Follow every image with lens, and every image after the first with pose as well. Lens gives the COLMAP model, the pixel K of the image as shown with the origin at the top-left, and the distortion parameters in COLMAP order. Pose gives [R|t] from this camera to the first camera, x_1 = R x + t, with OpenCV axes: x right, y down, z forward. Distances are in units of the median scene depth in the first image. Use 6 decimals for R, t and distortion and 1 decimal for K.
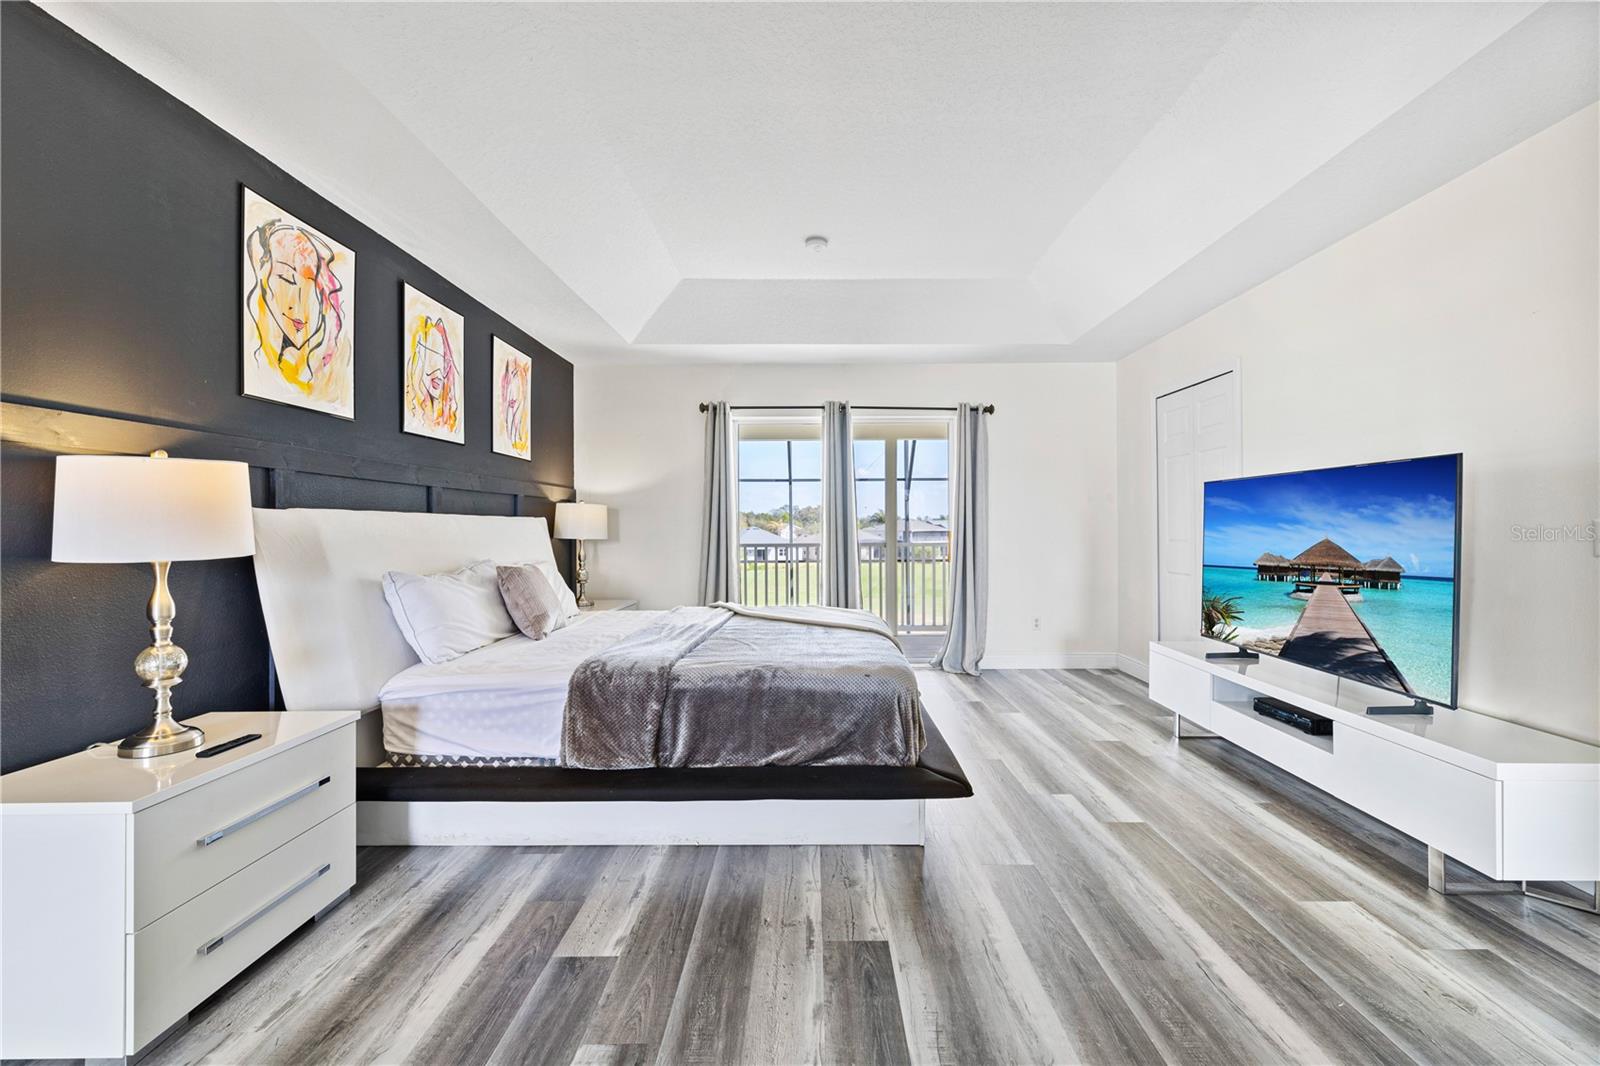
lens RADIAL K [[678.0, 0, 804.5], [0, 678.0, 527.1], [0, 0, 1]] dist [-0.000243, 0.000952]
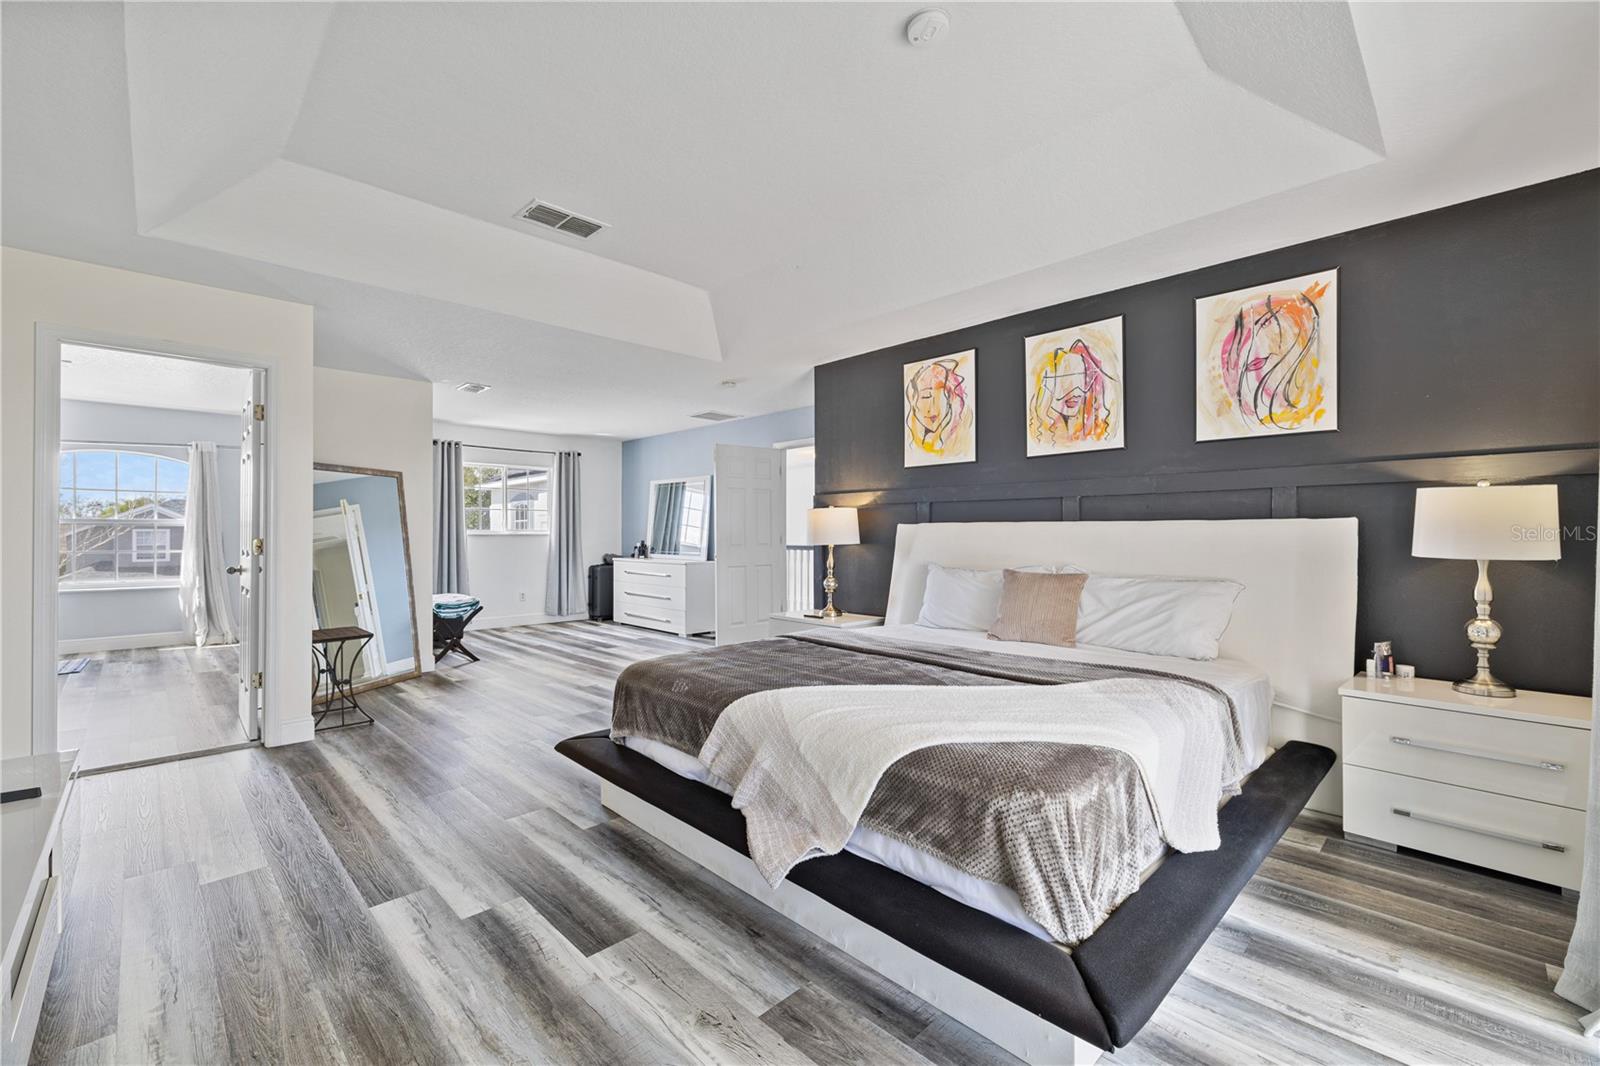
lens RADIAL K [[678.0, 0, 792.1], [0, 678.0, 528.2], [0, 0, 1]] dist [-0.000243, 0.000952]
pose [[-0.718412, -0.006566, -0.695587, 0.700544], [-0.001836, 0.999970, -0.007543, -0.000825], [0.695616, -0.004141, -0.718402, 1.912727]]
